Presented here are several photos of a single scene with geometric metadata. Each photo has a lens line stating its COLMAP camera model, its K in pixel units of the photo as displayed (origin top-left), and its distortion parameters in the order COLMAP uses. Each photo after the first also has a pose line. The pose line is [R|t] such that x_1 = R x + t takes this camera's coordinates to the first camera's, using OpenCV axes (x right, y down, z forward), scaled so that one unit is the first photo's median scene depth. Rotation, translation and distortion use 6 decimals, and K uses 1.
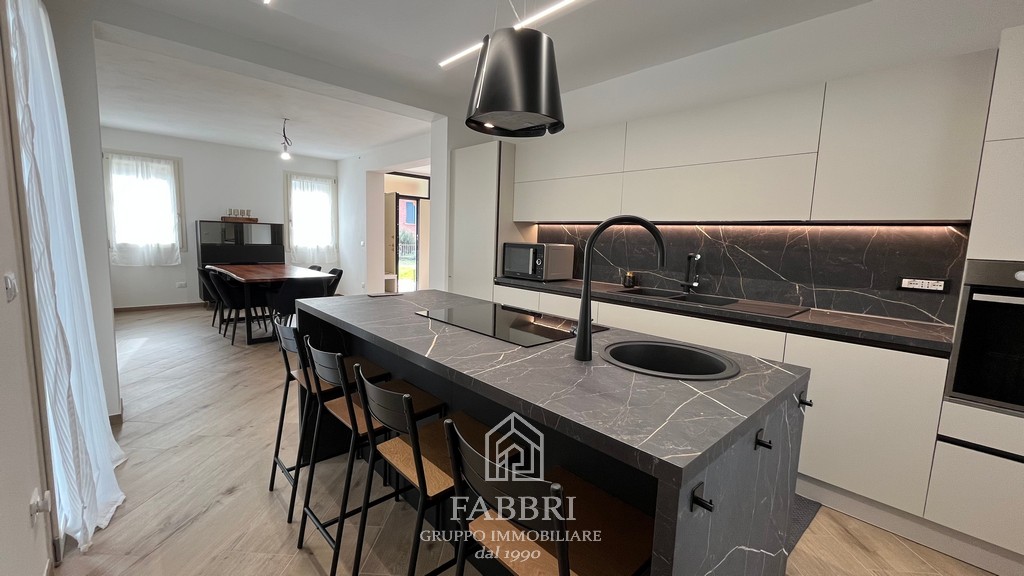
lens RADIAL K [[415.6, 0, 509.6], [0, 415.6, 287.1], [0, 0, 1]] dist [-0.001845, -0.000460]
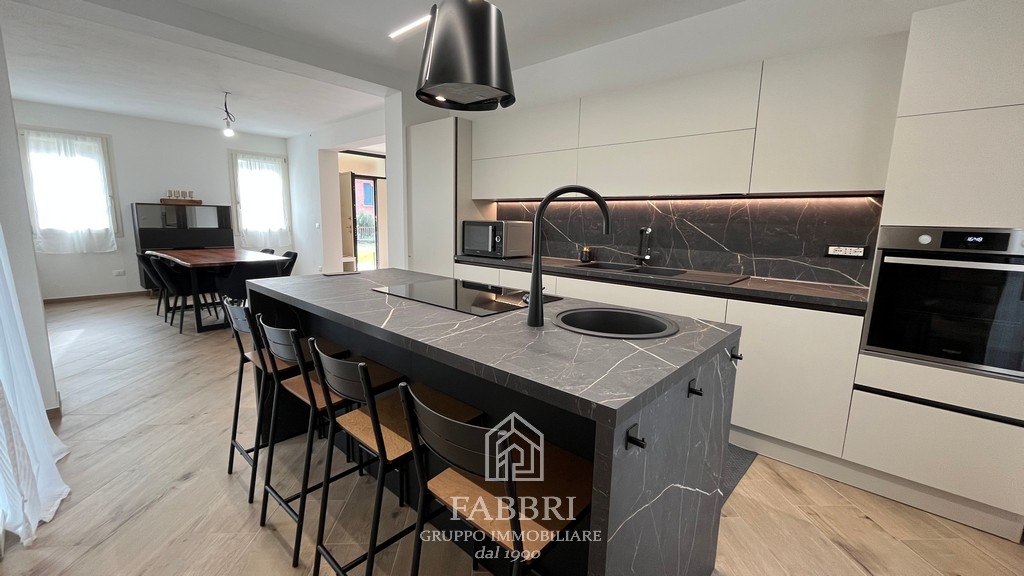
lens RADIAL K [[415.6, 0, 509.6], [0, 415.6, 287.1], [0, 0, 1]] dist [-0.001845, -0.000460]
pose [[0.996067, -0.027527, 0.084219, 0.012894], [0.023796, 0.998704, 0.044980, 0.014154], [-0.085348, -0.042799, 0.995432, -0.015199]]
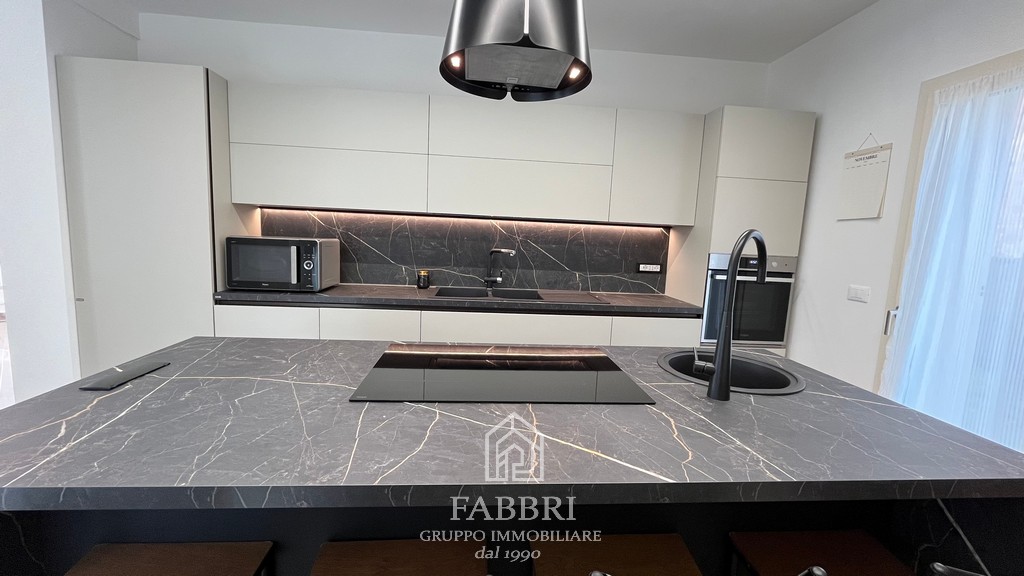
lens RADIAL K [[412.2, 0, 508.9], [0, 412.2, 283.6], [0, 0, 1]] dist [-0.009552, 0.000168]
pose [[0.616831, -0.094342, 0.781421, -0.336231], [0.072576, 0.995378, 0.062884, -0.061987], [-0.783742, 0.017924, 0.620828, 0.396949]]
